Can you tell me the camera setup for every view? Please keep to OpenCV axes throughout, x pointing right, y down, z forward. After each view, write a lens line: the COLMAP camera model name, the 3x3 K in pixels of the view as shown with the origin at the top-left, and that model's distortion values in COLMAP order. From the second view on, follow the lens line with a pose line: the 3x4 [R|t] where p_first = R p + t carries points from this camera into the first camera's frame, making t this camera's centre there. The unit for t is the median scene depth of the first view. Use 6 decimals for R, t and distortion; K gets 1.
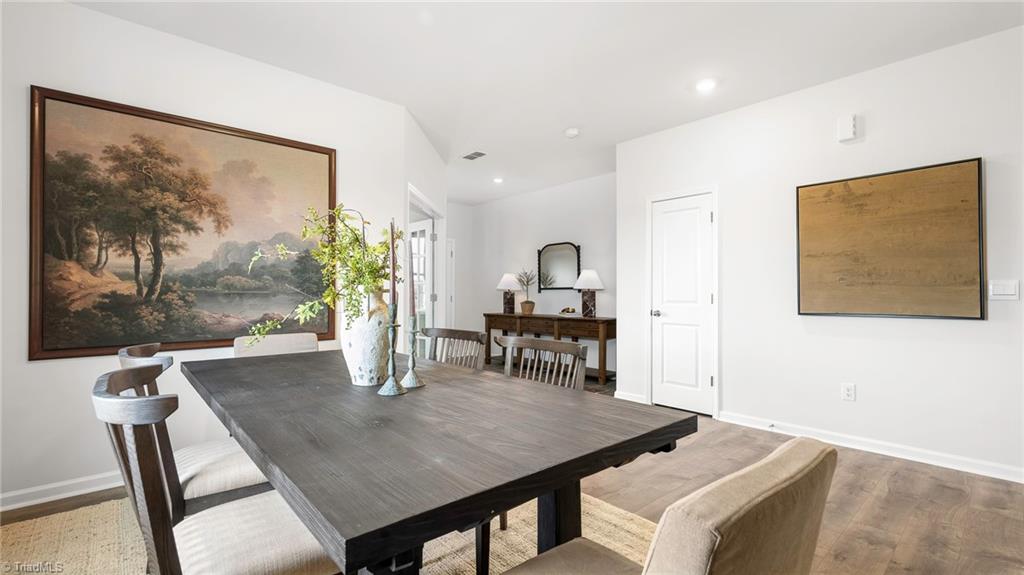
lens RADIAL K [[461.7, 0, 510.8], [0, 461.7, 289.6], [0, 0, 1]] dist [-0.001133, -0.000172]
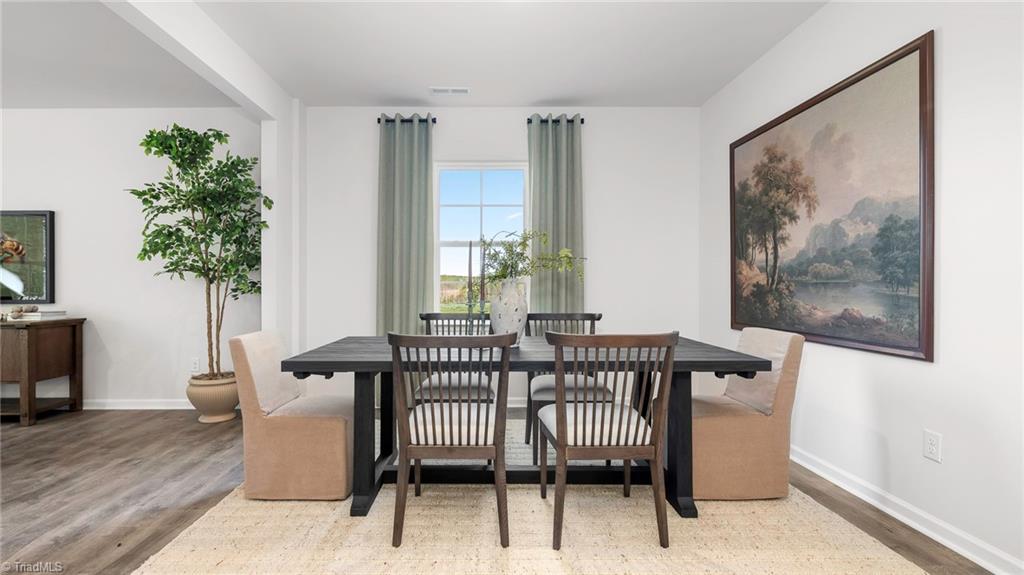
lens RADIAL K [[461.7, 0, 510.5], [0, 461.7, 289.1], [0, 0, 1]] dist [-0.001133, -0.000172]
pose [[-0.617324, -0.002693, -0.786705, 0.488101], [-0.004635, 0.999989, 0.000213, 0.024338], [0.786696, 0.003778, -0.617329, 1.165966]]
